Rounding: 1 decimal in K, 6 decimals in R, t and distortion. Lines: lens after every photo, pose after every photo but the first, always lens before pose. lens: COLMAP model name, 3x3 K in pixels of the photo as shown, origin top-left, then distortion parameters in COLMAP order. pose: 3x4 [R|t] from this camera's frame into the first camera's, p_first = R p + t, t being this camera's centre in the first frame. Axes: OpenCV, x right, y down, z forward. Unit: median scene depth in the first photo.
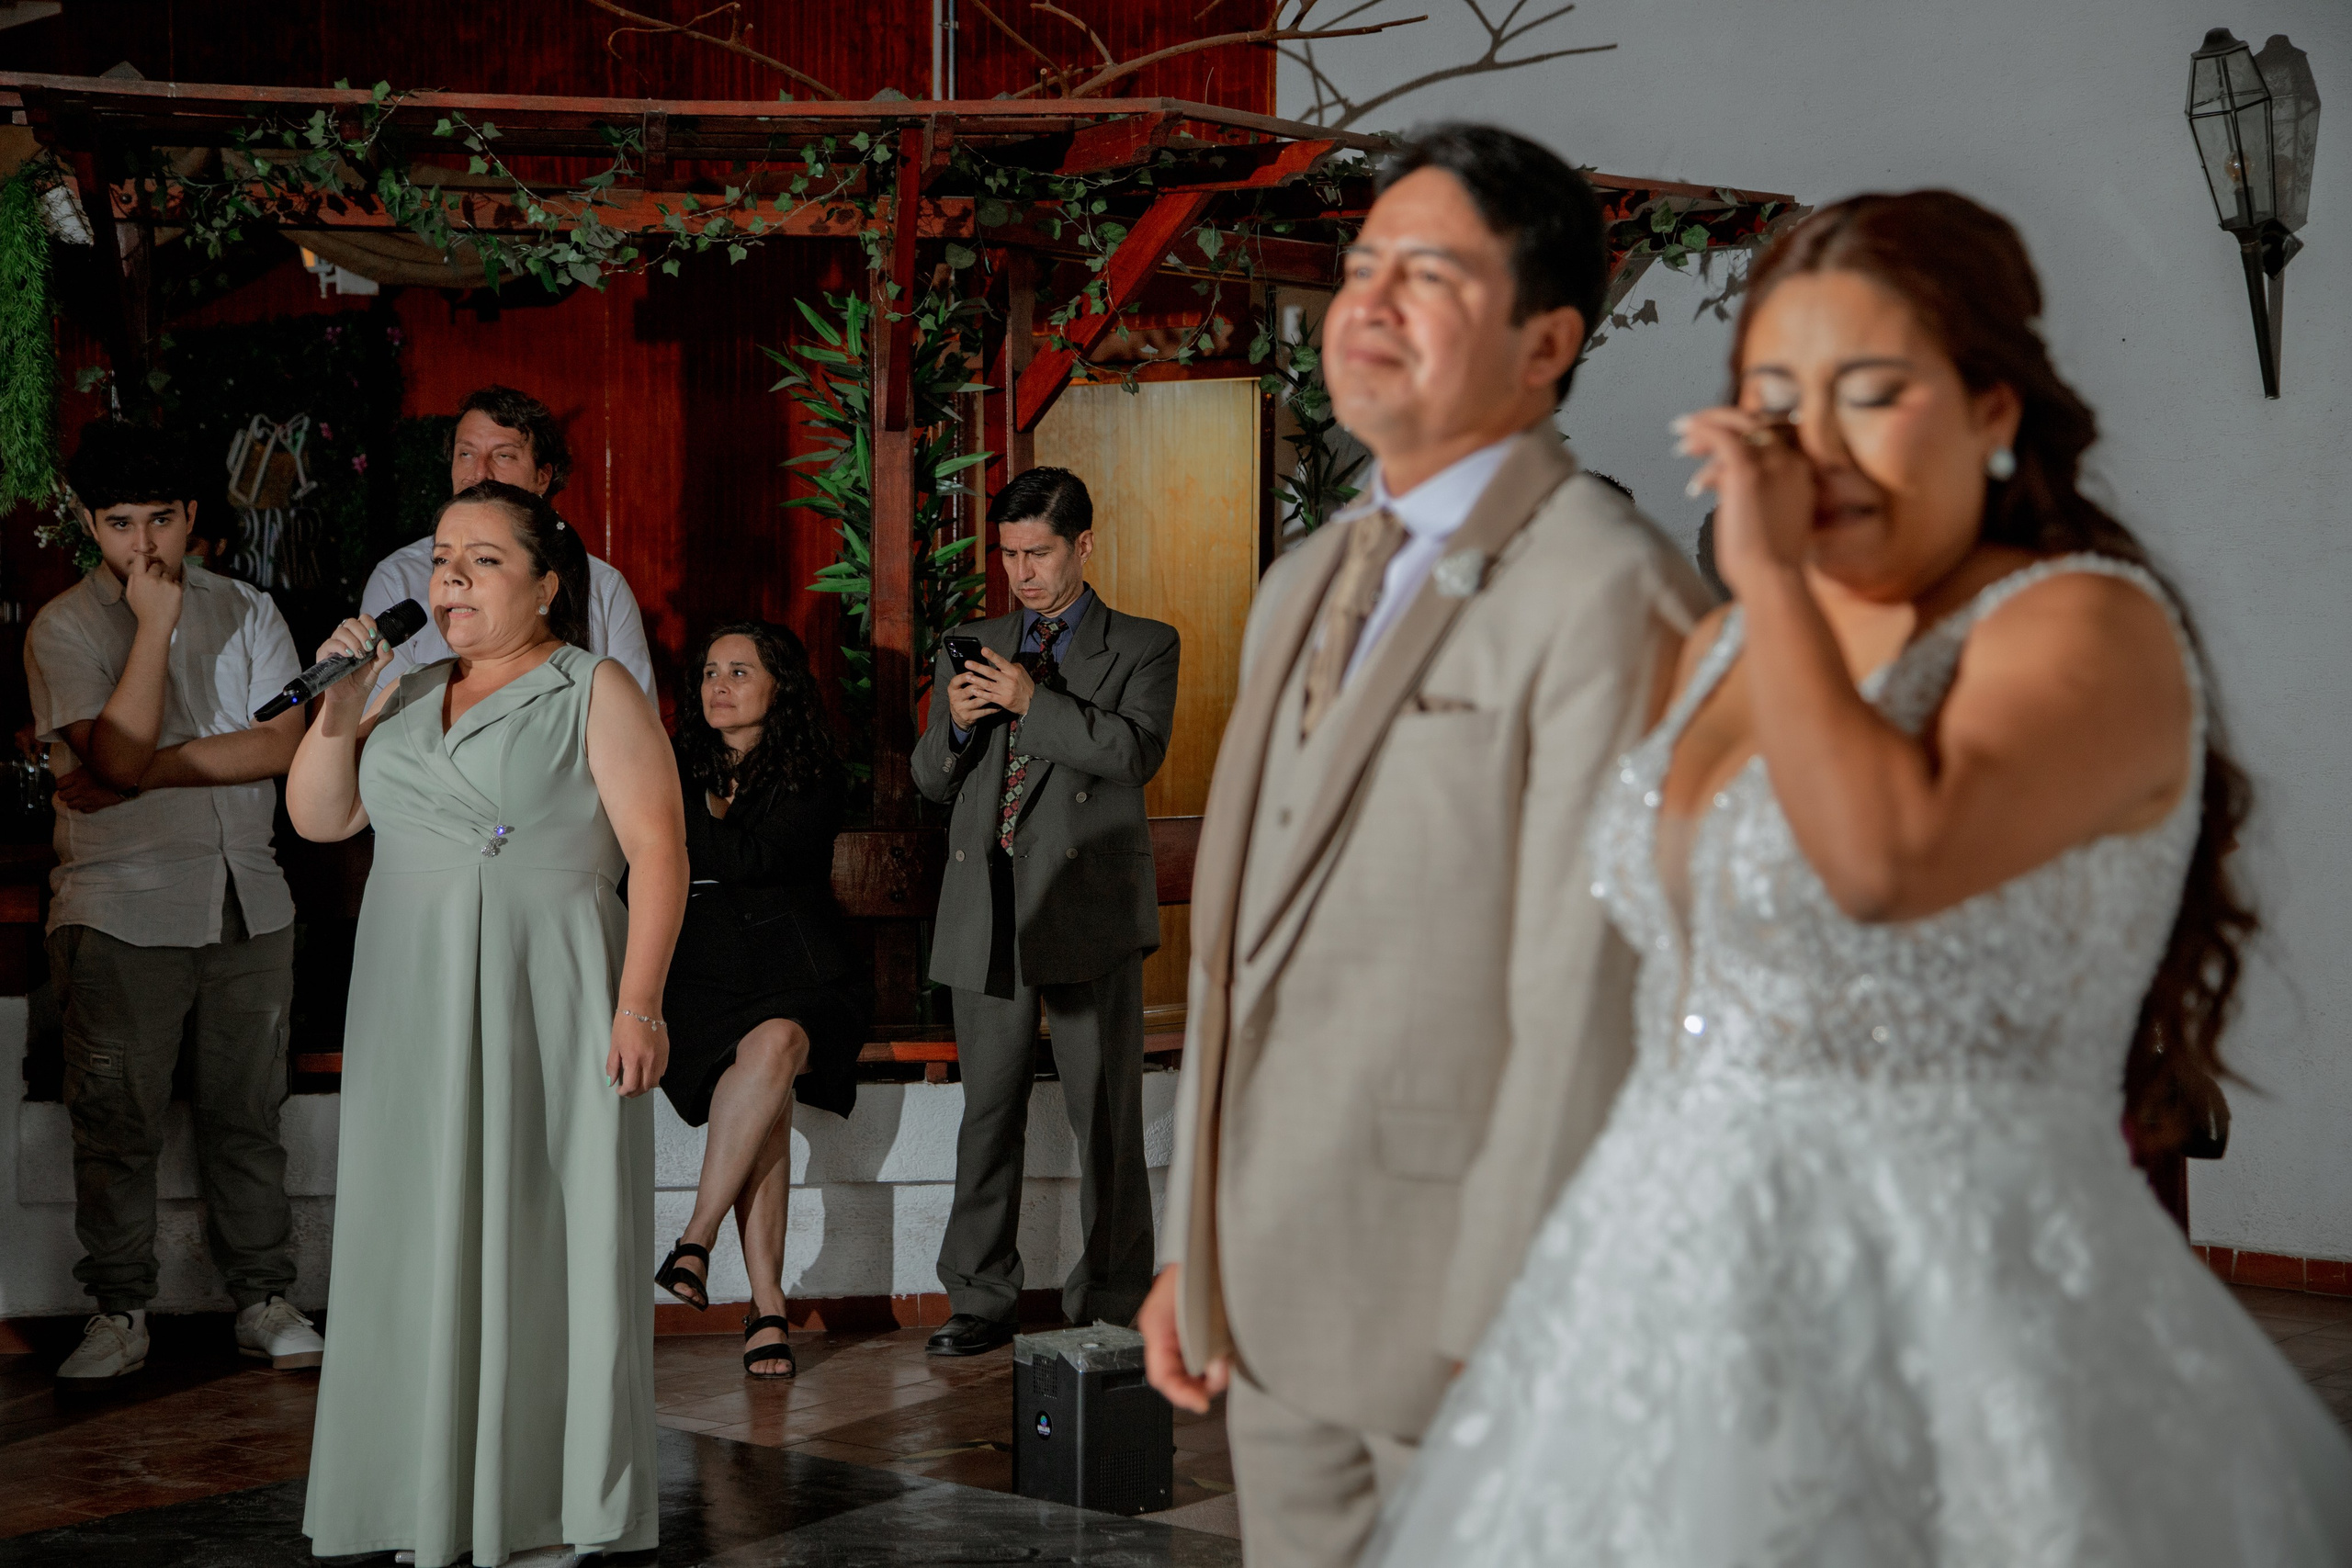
lens RADIAL K [[4296.4, 0, 1168.7], [0, 4296.4, 772.9], [0, 0, 1]] dist [0.317673, 0.000000]
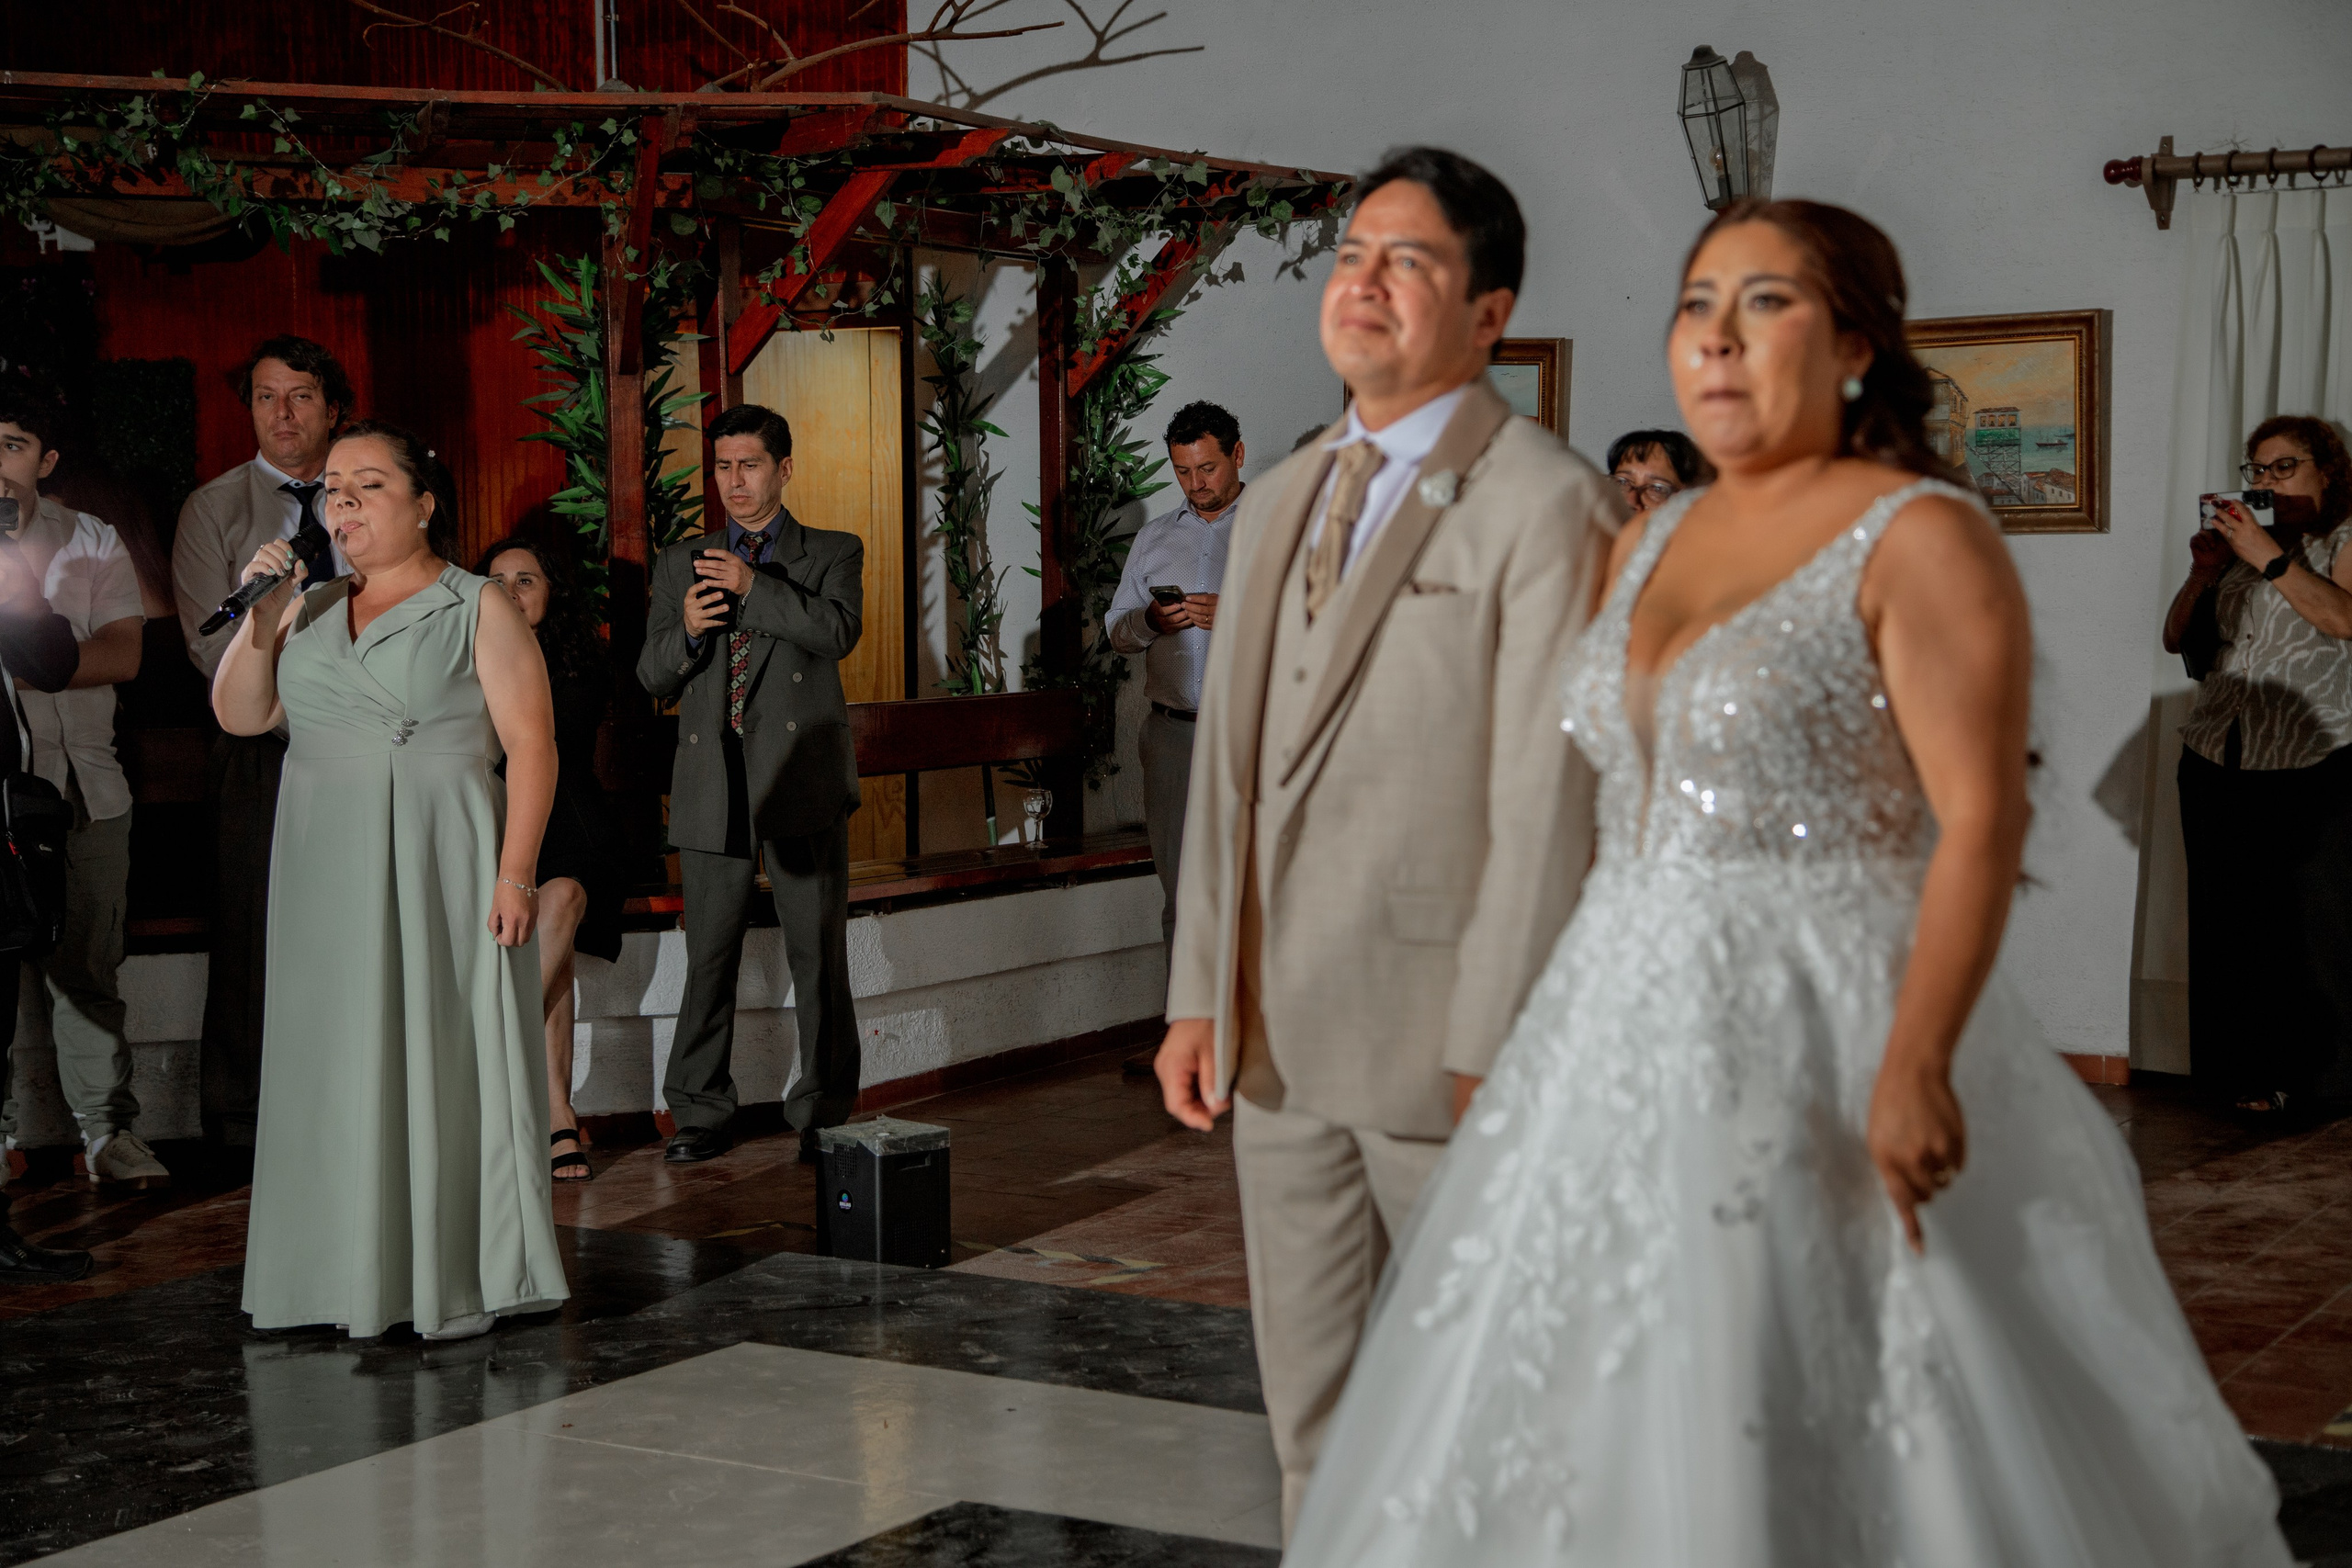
lens RADIAL K [[3875.8, 0, 1175.2], [0, 3875.8, 777.7], [0, 0, 1]] dist [0.252480, 0.000000]
pose [[0.988108, -0.021924, 0.152189, -0.084347], [0.017907, 0.999455, 0.027719, 0.003266], [-0.152714, -0.024664, 0.987963, -0.072285]]
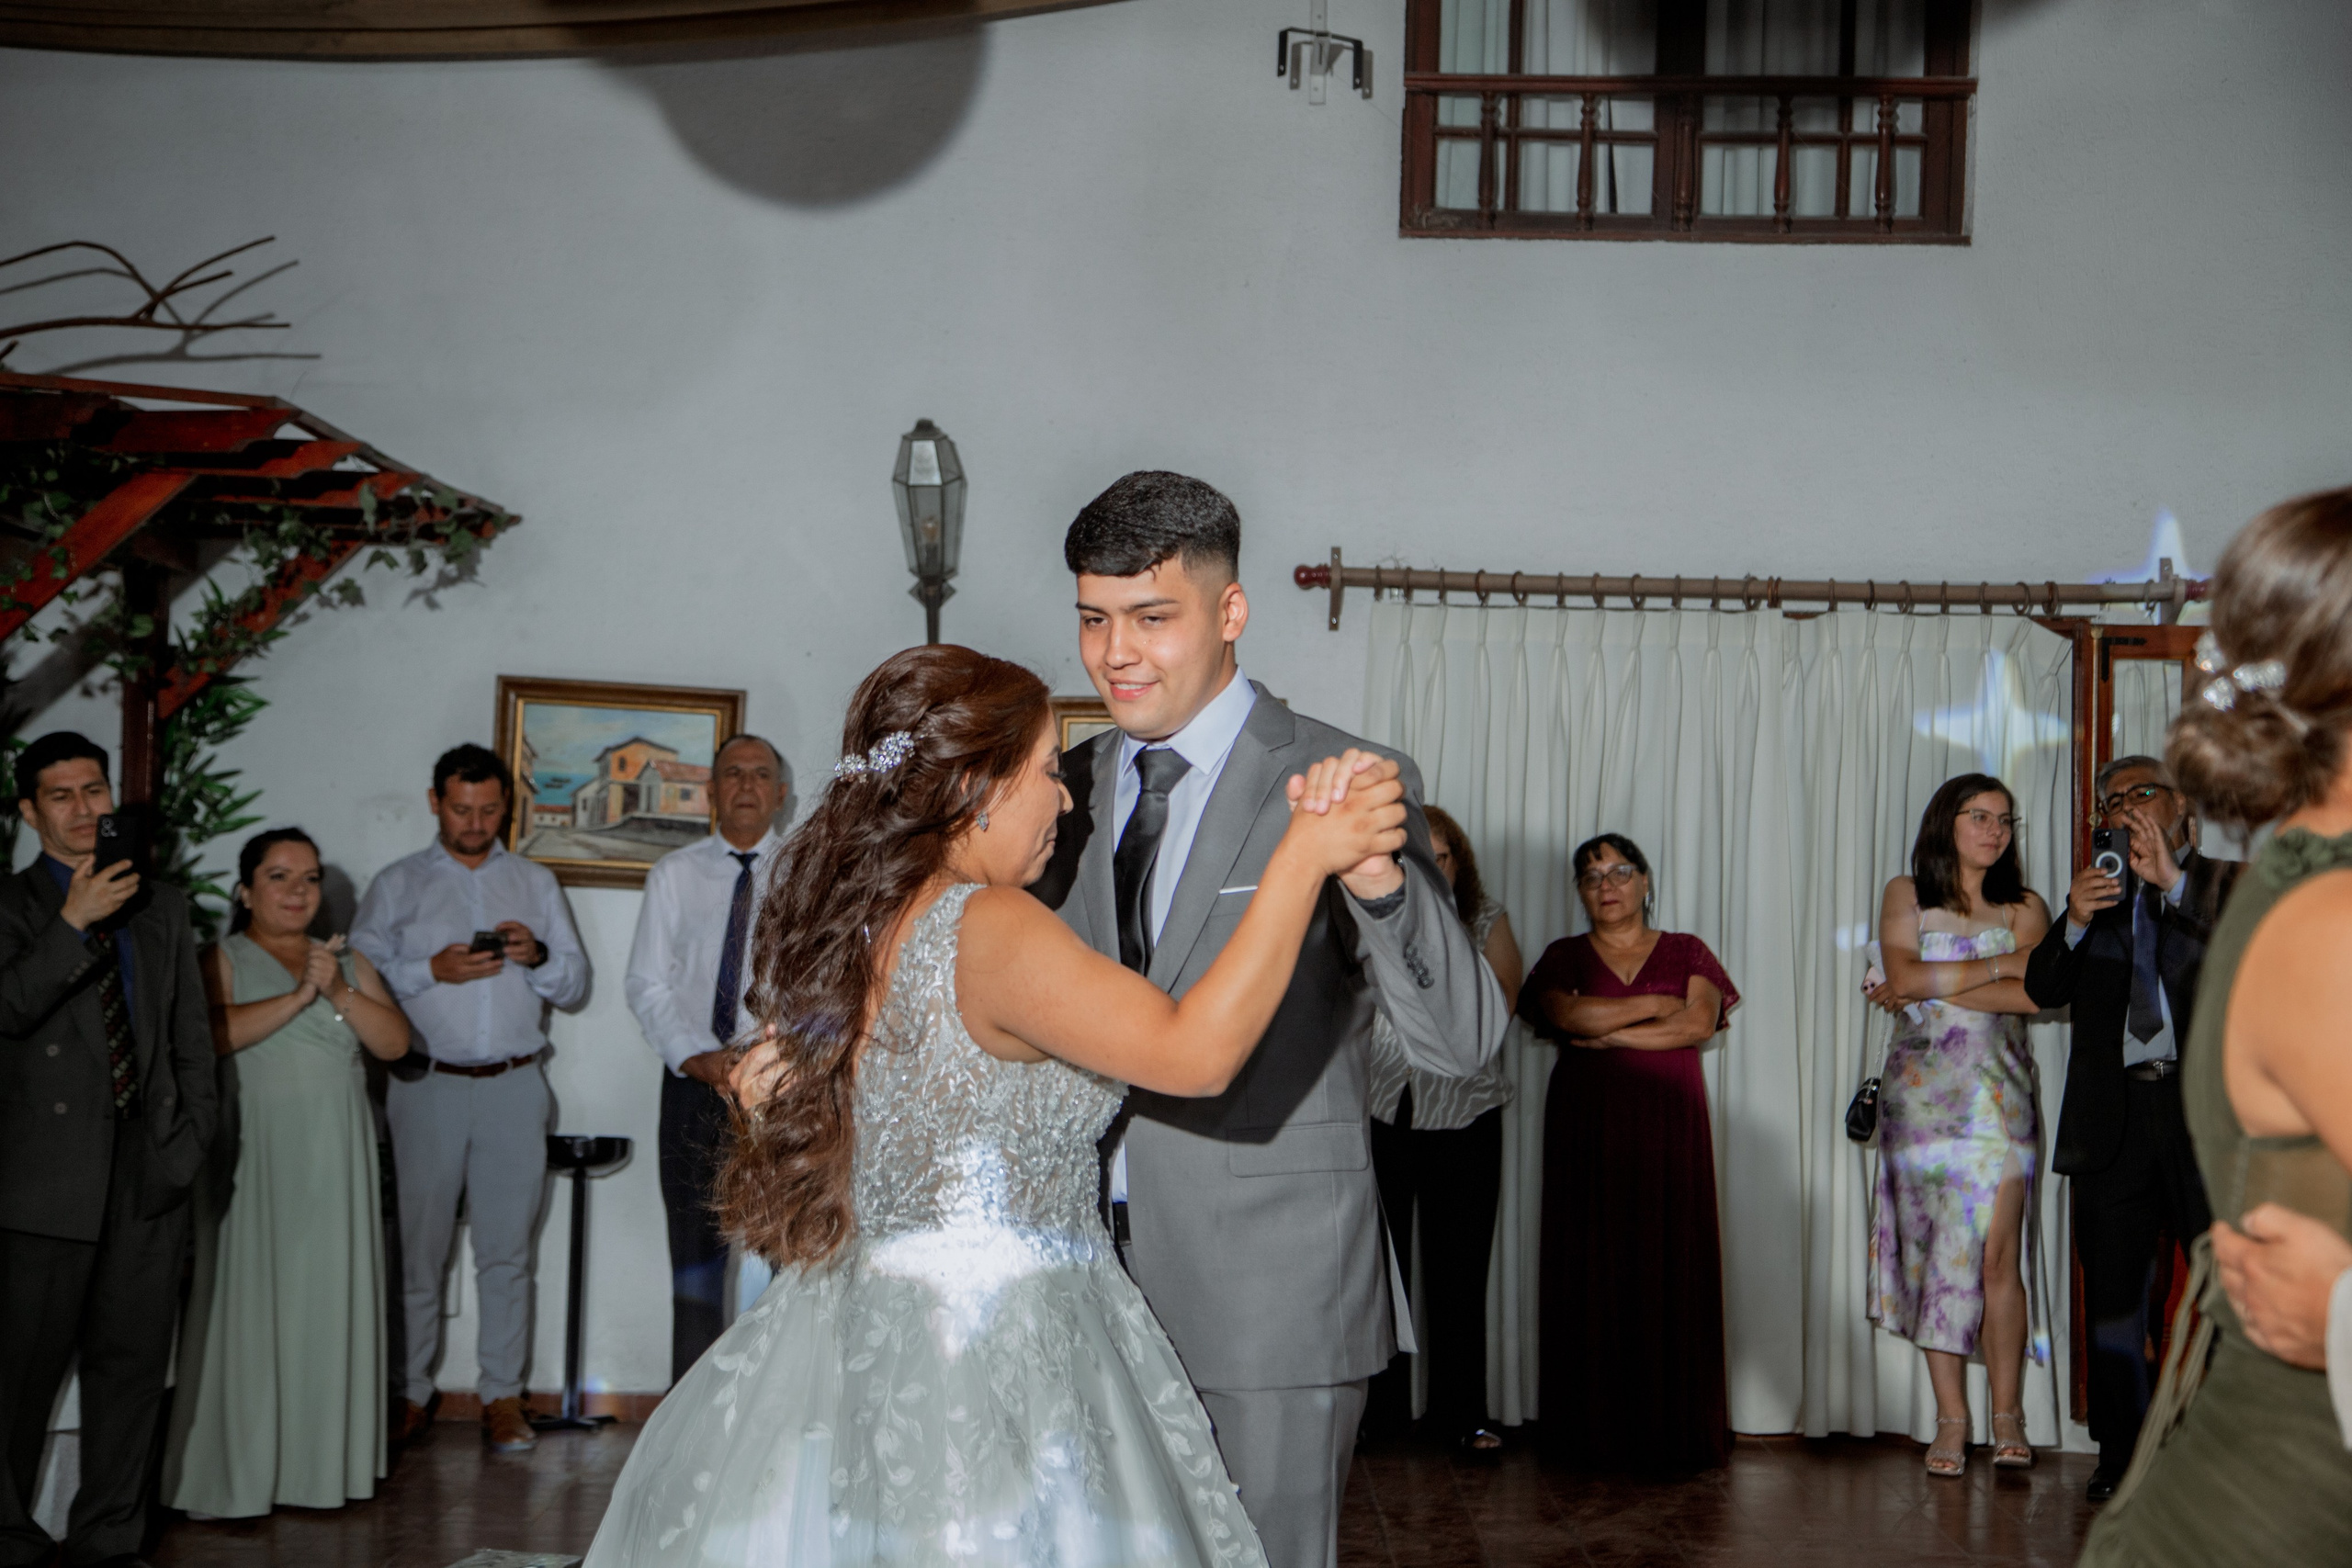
lens RADIAL K [[3875.8, 0, 1181.9], [0, 3875.8, 775.4], [0, 0, 1]] dist [0.252480, 0.000000]
pose [[0.766302, 0.027222, 0.641903, -0.435232], [0.001661, 0.999015, -0.044350, -0.017937], [-0.642478, 0.035052, 0.765502, 0.108805]]
